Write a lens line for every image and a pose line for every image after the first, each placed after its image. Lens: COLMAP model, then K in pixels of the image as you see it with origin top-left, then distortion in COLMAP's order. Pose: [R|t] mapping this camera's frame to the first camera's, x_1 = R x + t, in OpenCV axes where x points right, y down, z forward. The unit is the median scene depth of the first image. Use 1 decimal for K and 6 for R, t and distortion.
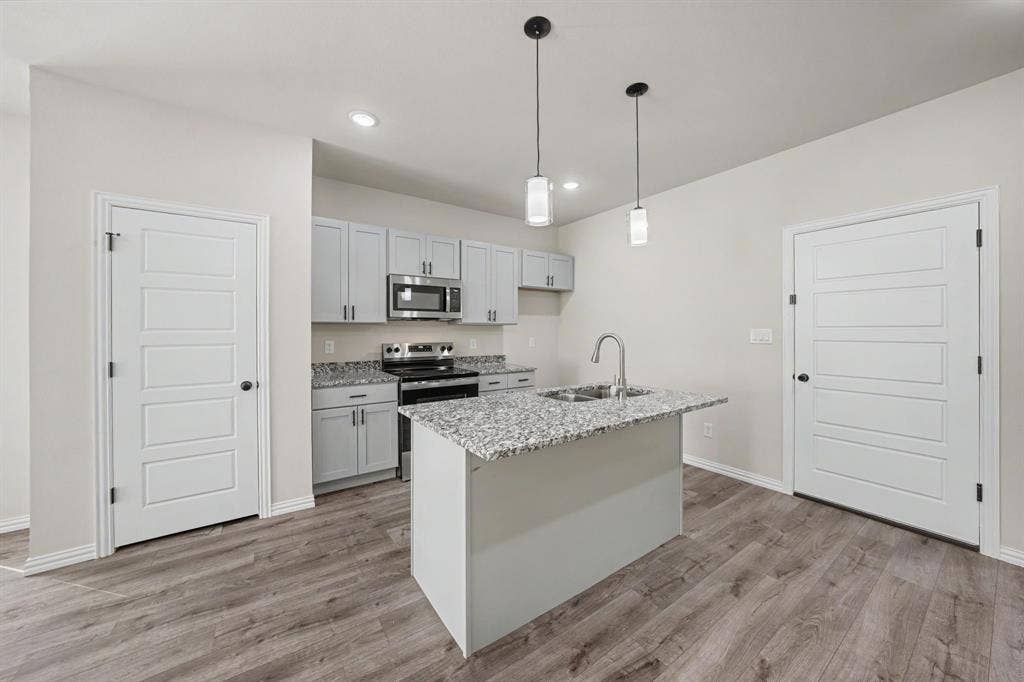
lens RADIAL K [[364.8, 0, 511.2], [0, 364.8, 330.4], [0, 0, 1]] dist [-0.028193, 0.006611]
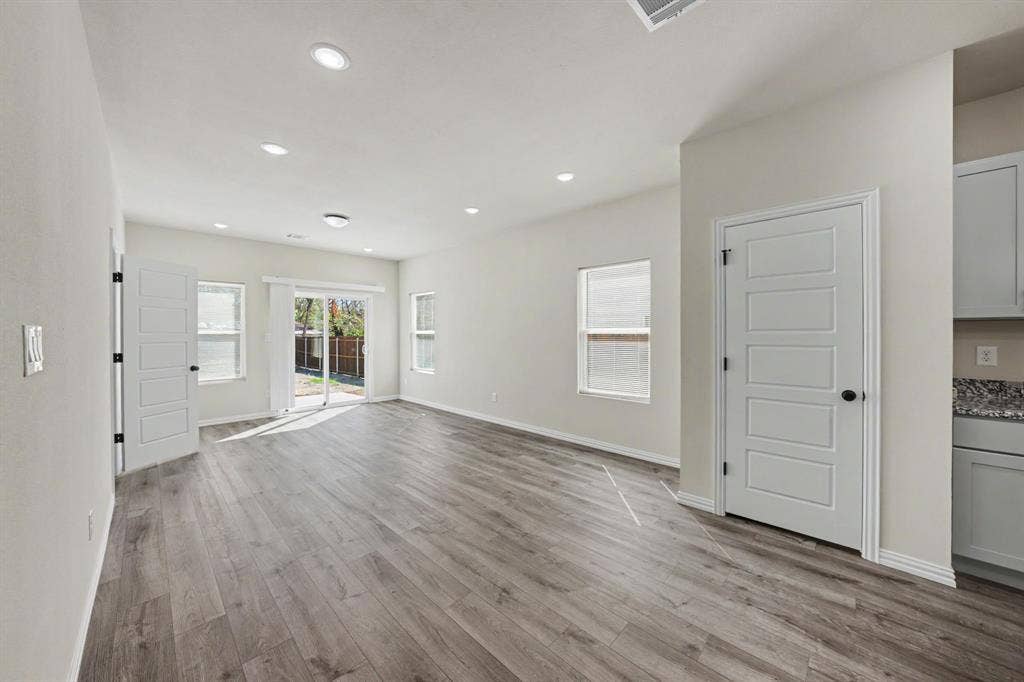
lens RADIAL K [[359.3, 0, 513.9], [0, 359.3, 336.0], [0, 0, 1]] dist [-0.027909, 0.006181]
pose [[0.194992, 0.009251, -0.980761, -0.061550], [0.003464, 0.999943, 0.010121, 0.000461], [0.980799, -0.005371, 0.194949, 0.046916]]
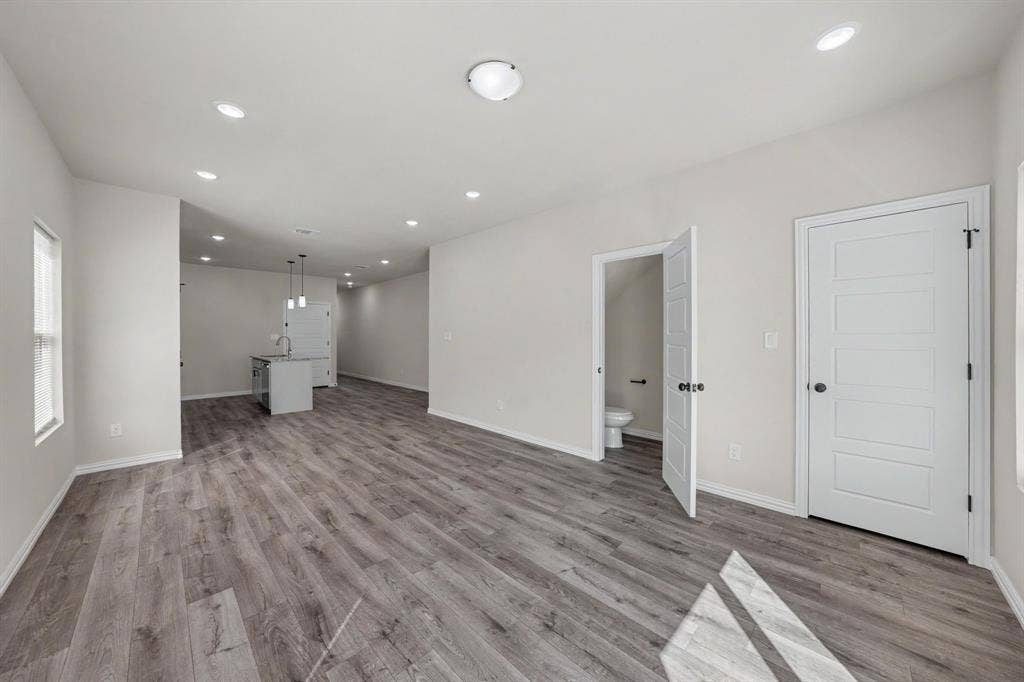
lens RADIAL K [[364.8, 0, 511.2], [0, 364.8, 330.4], [0, 0, 1]] dist [-0.028193, 0.006611]
pose [[-0.163495, 0.003931, 0.986536, -2.440080], [-0.000466, 0.999992, -0.004062, -0.003611], [-0.986544, -0.001124, -0.163492, -0.326345]]
